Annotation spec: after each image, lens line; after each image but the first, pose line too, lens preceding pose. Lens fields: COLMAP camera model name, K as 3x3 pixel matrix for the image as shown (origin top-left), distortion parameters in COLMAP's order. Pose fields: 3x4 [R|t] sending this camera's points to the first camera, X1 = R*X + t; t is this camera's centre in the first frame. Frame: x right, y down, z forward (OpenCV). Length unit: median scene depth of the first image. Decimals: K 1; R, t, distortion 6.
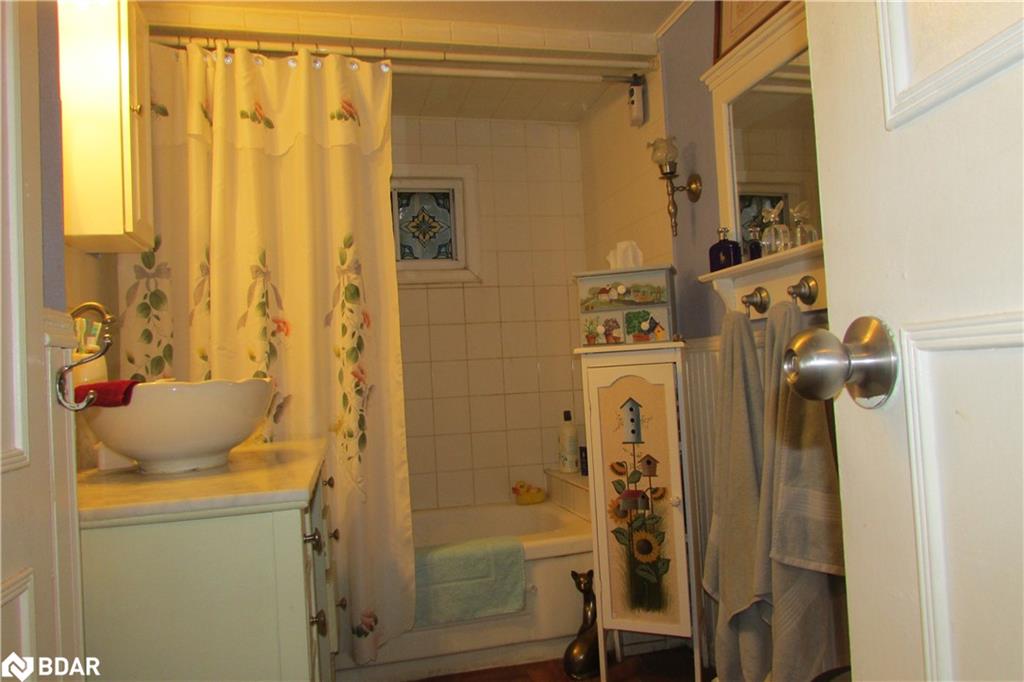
lens RADIAL K [[730.2, 0, 508.1], [0, 730.2, 342.1], [0, 0, 1]] dist [-0.035876, 0.017685]
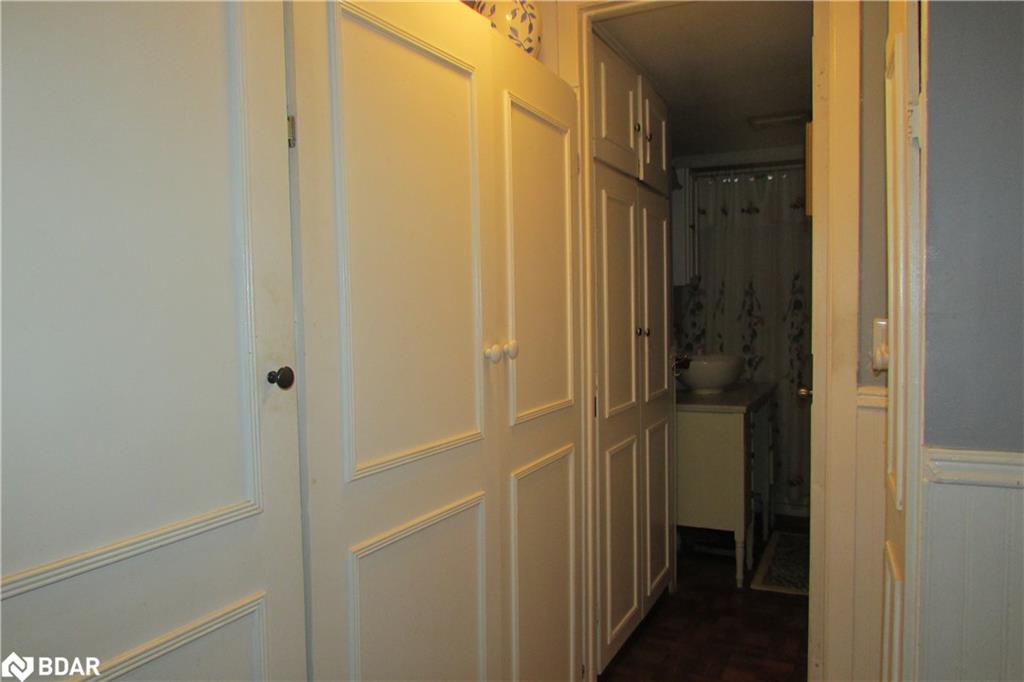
lens RADIAL K [[730.2, 0, 509.8], [0, 730.2, 341.0], [0, 0, 1]] dist [-0.035876, 0.017685]
pose [[0.750029, 0.080737, -0.656459, 0.475115], [0.008093, 0.991327, 0.131169, -0.236333], [0.661355, -0.103693, 0.742871, -0.894320]]
